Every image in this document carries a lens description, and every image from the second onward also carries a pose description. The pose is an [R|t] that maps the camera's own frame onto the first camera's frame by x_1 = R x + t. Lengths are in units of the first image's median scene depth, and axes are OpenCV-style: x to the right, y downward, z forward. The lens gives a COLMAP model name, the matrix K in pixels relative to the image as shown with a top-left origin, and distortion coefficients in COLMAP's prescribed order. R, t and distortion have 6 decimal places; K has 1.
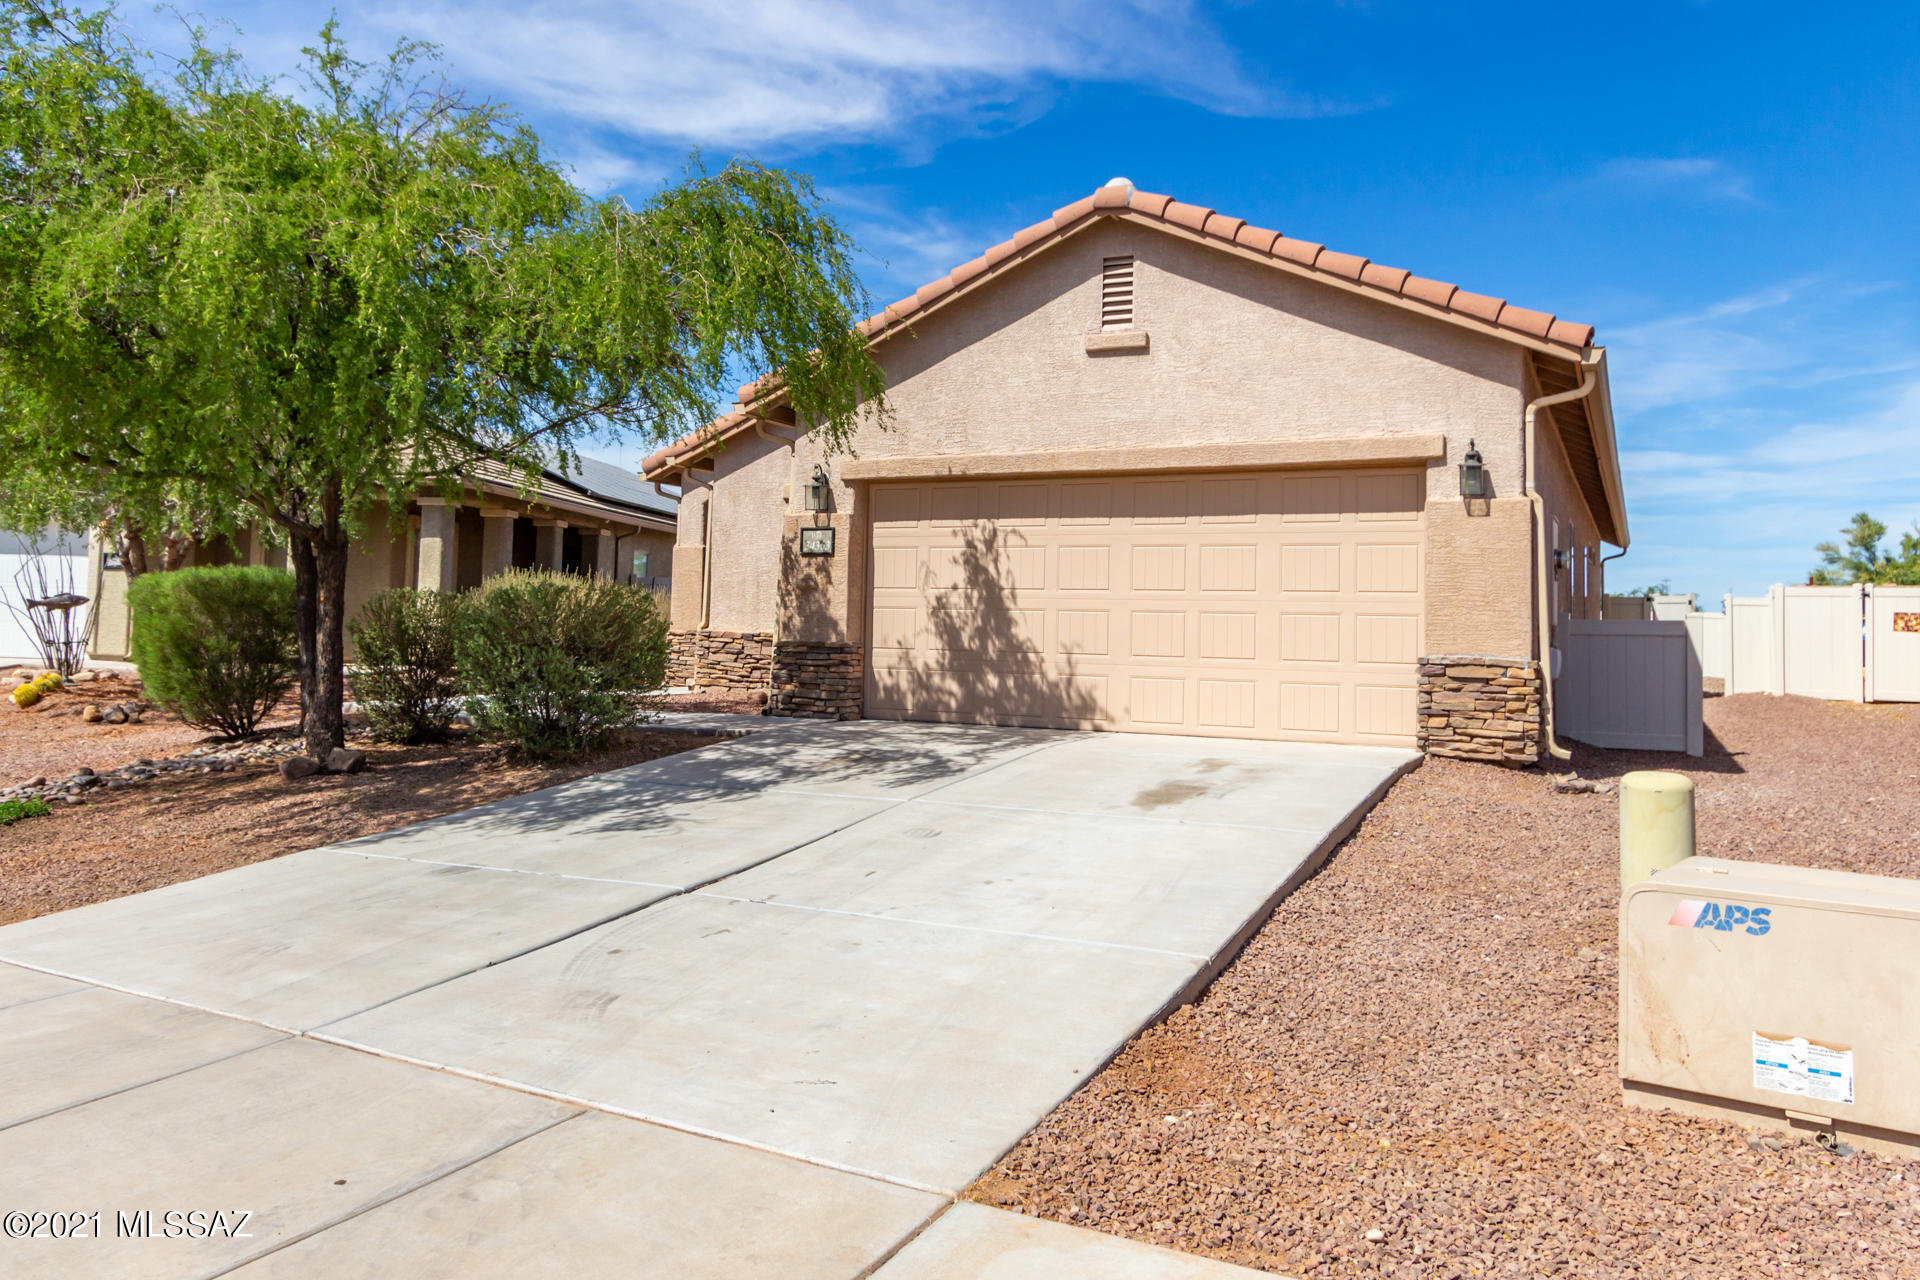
lens RADIAL K [[1347.1, 0, 964.8], [0, 1347.1, 528.8], [0, 0, 1]] dist [0.006481, 0.002801]
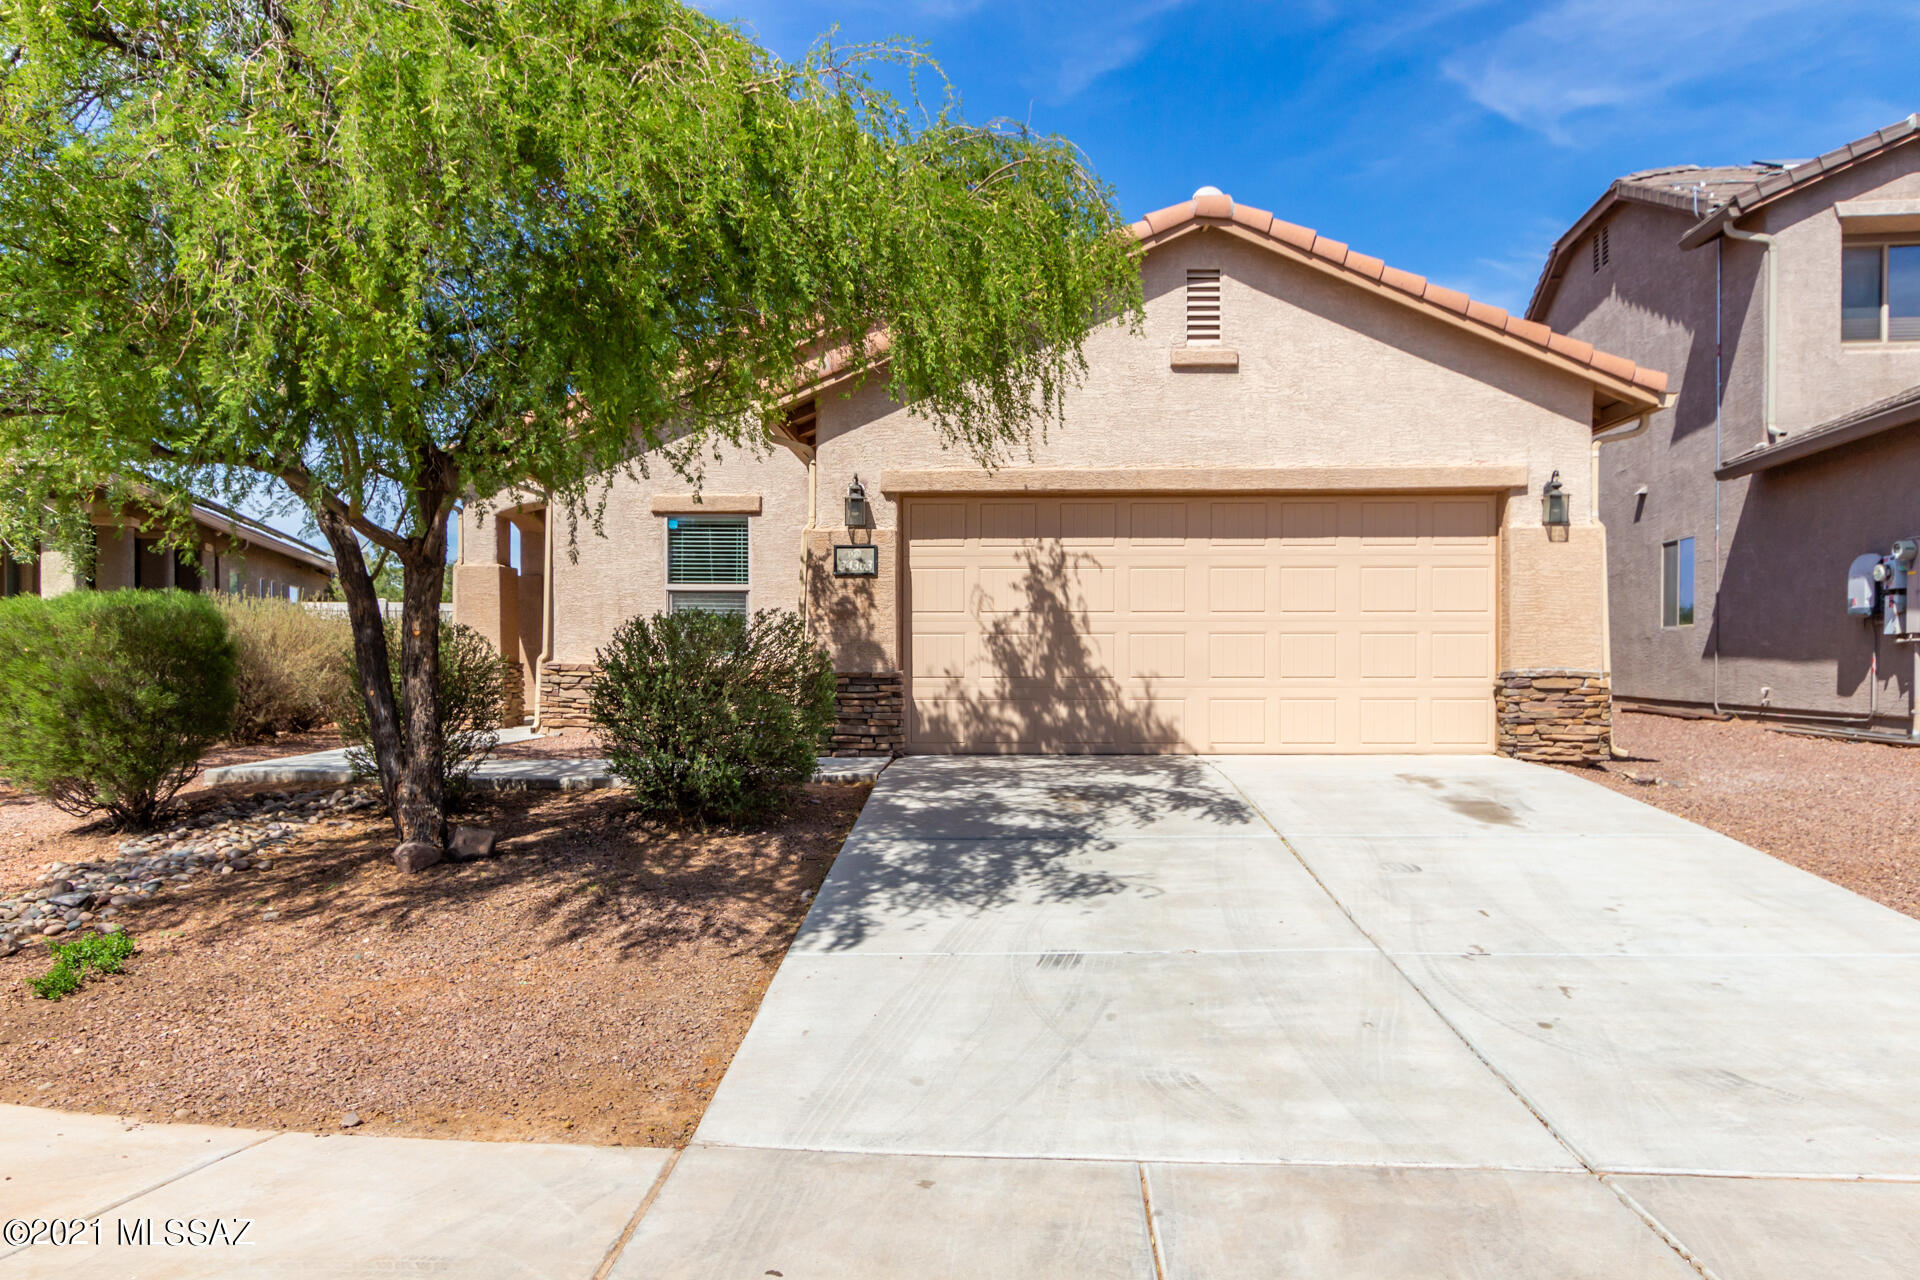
lens RADIAL K [[1339.9, 0, 960.0], [0, 1339.9, 640.0], [0, 0, 1]] dist [0.005425, -0.002095]
pose [[0.913217, -0.016468, 0.407140, -0.448883], [-0.010398, 0.997916, 0.063686, 0.005272], [-0.407340, -0.062392, 0.911143, 0.174708]]
